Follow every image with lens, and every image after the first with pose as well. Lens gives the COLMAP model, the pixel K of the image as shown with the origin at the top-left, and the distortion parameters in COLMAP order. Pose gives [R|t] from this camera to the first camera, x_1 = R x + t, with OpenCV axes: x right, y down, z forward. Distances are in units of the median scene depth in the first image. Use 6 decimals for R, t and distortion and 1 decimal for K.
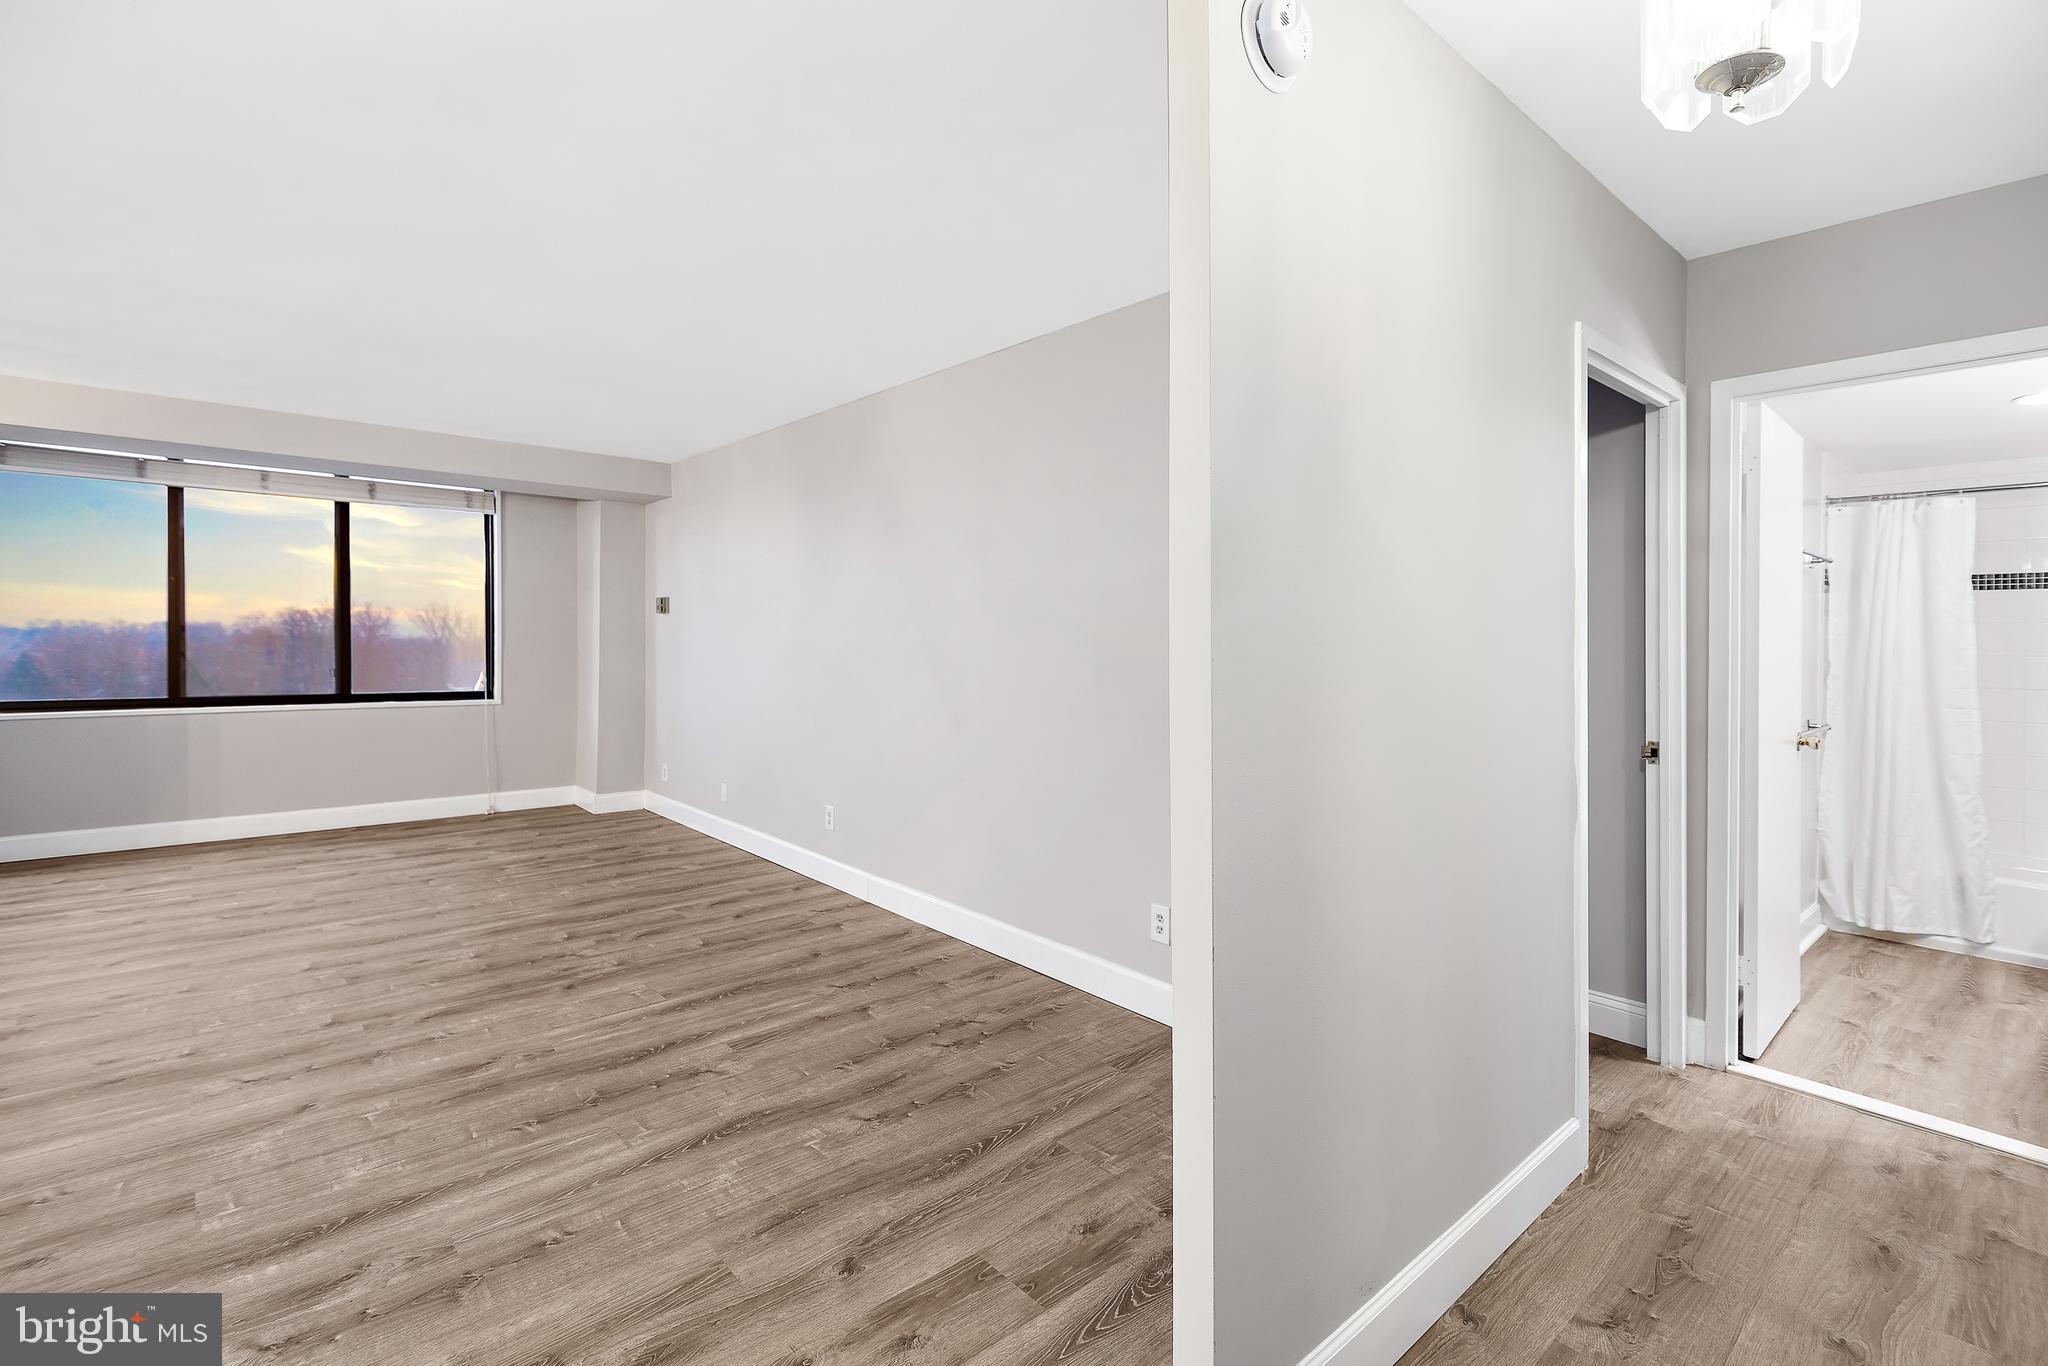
lens RADIAL K [[924.0, 0, 1039.2], [0, 924.0, 636.9], [0, 0, 1]] dist [0.024331, -0.011989]
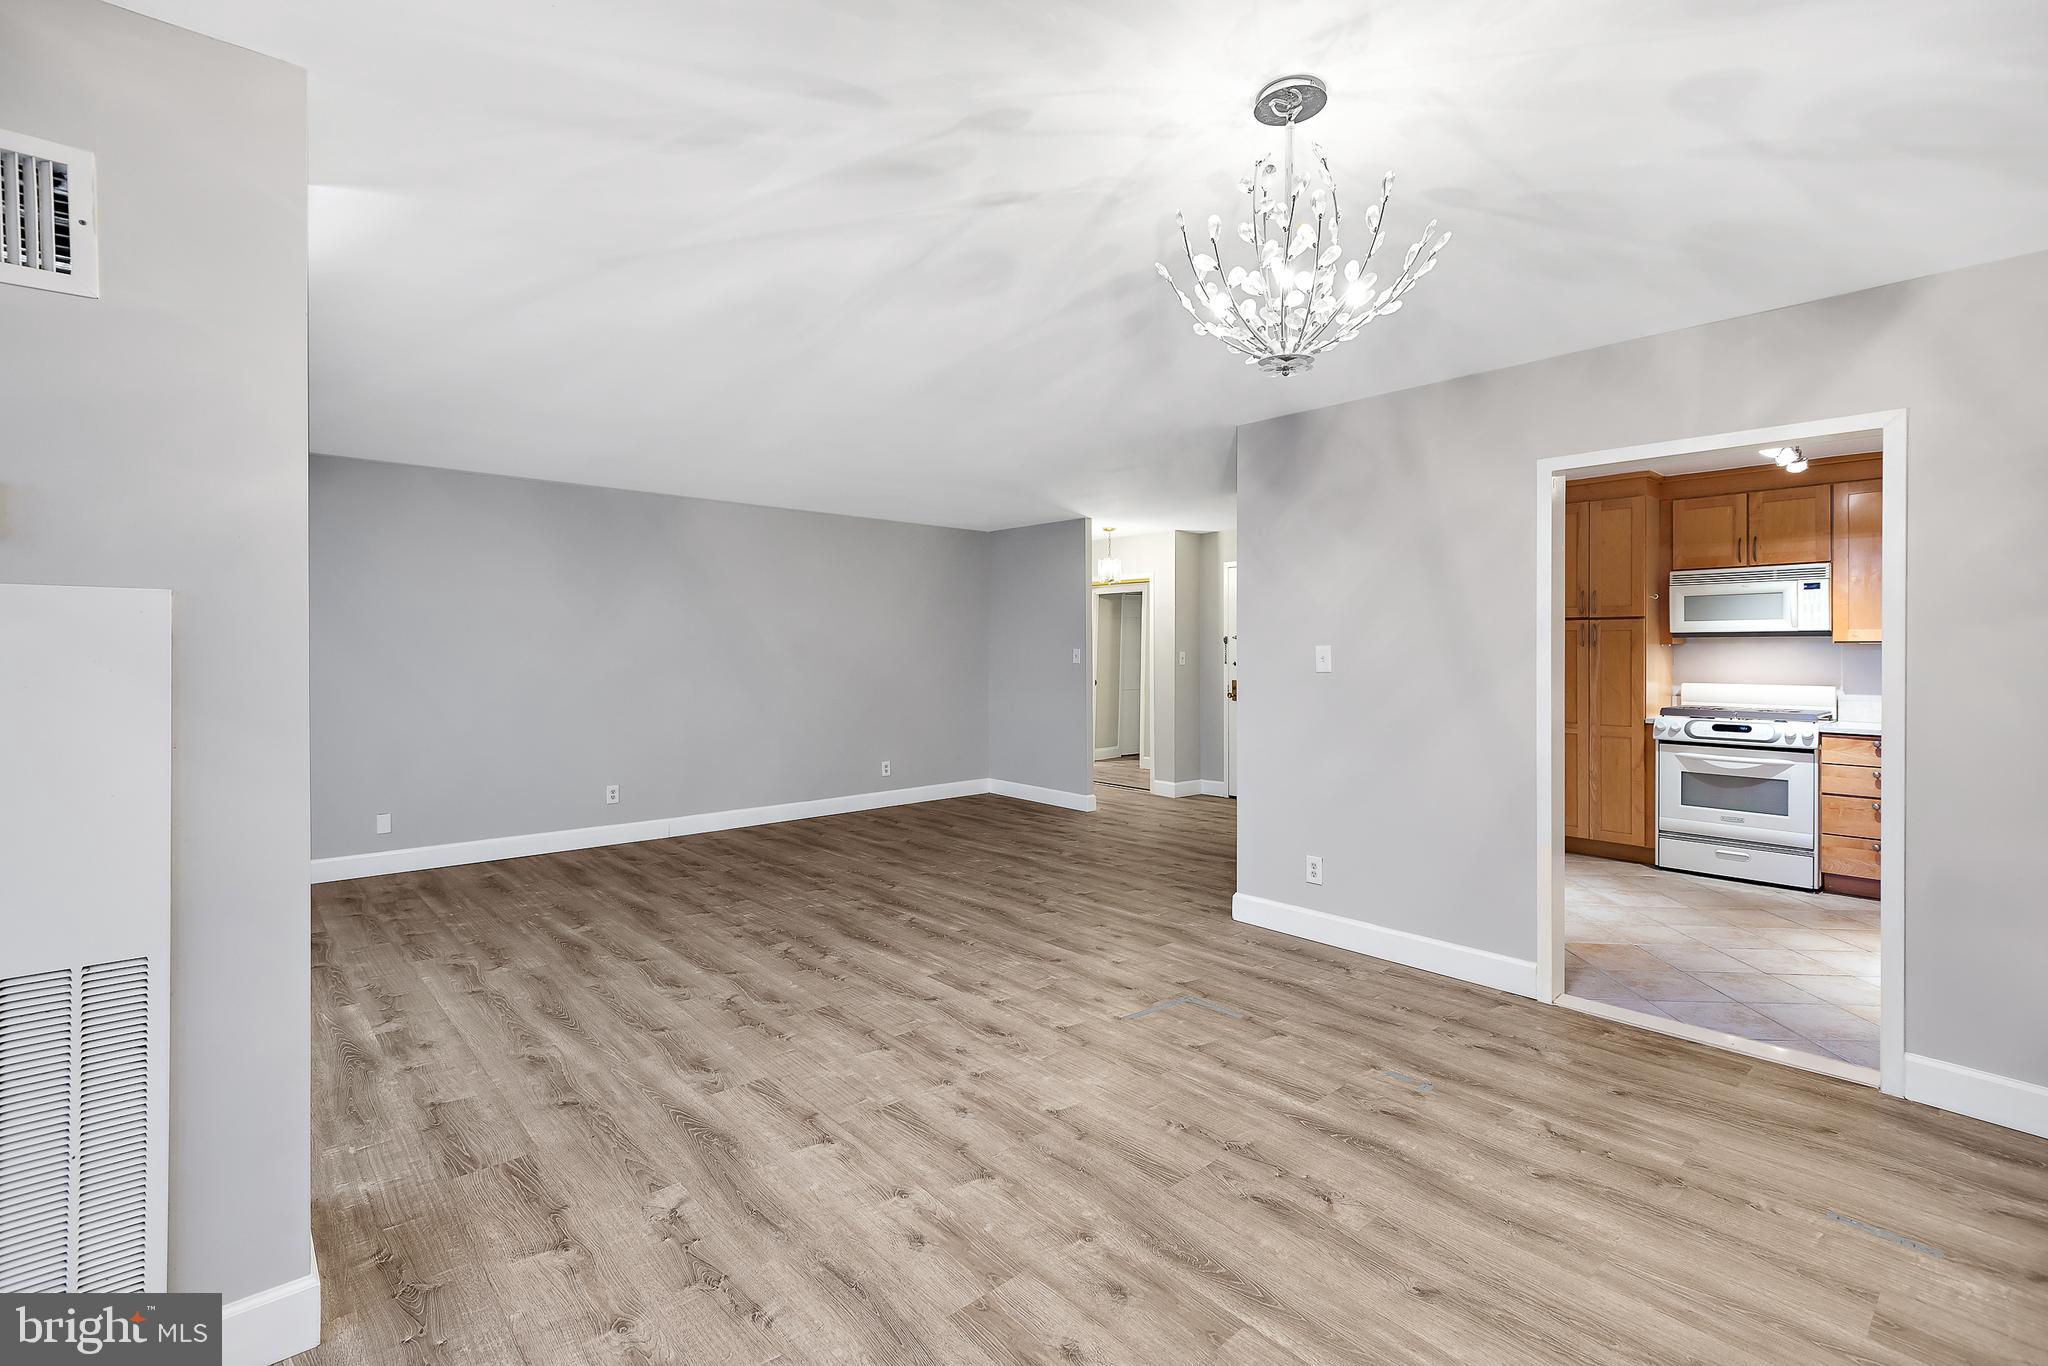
lens RADIAL K [[924.0, 0, 1013.9], [0, 924.0, 649.5], [0, 0, 1]] dist [0.024331, -0.011989]
pose [[0.027783, -0.012539, 0.999535, -2.019620], [-0.008961, 0.999878, 0.012792, -0.053268], [-0.999574, -0.009312, 0.027667, 0.480370]]
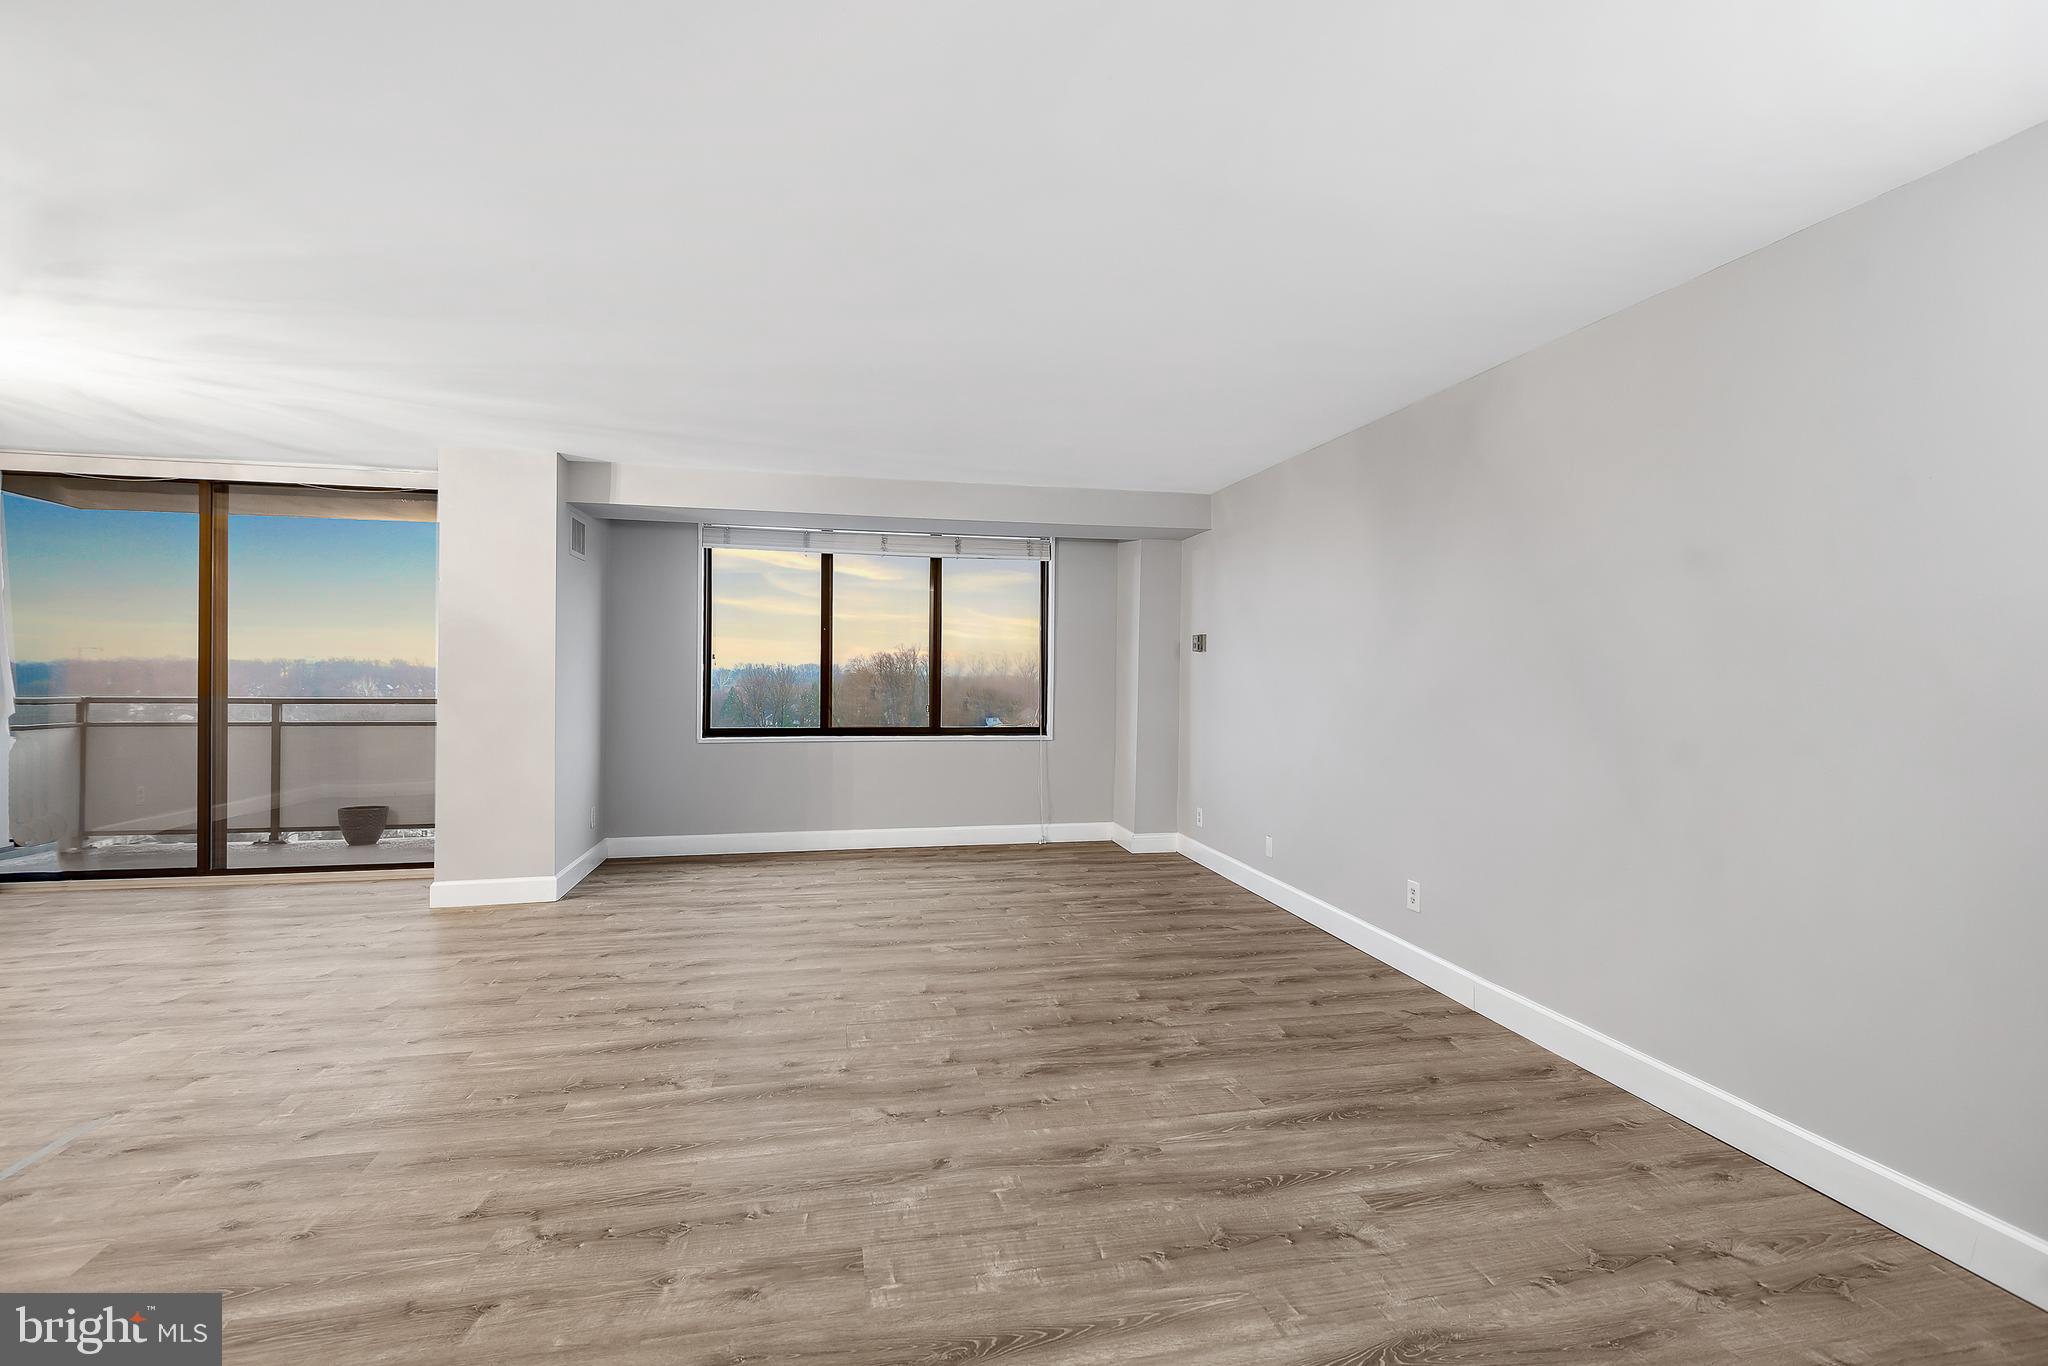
lens RADIAL K [[924.0, 0, 1018.3], [0, 924.0, 685.6], [0, 0, 1]] dist [0.024331, -0.011989]
pose [[0.863643, 0.001932, -0.504100, -0.145651], [0.006383, 0.999871, 0.014768, -0.010553], [0.504063, -0.015972, 0.863519, 0.132272]]
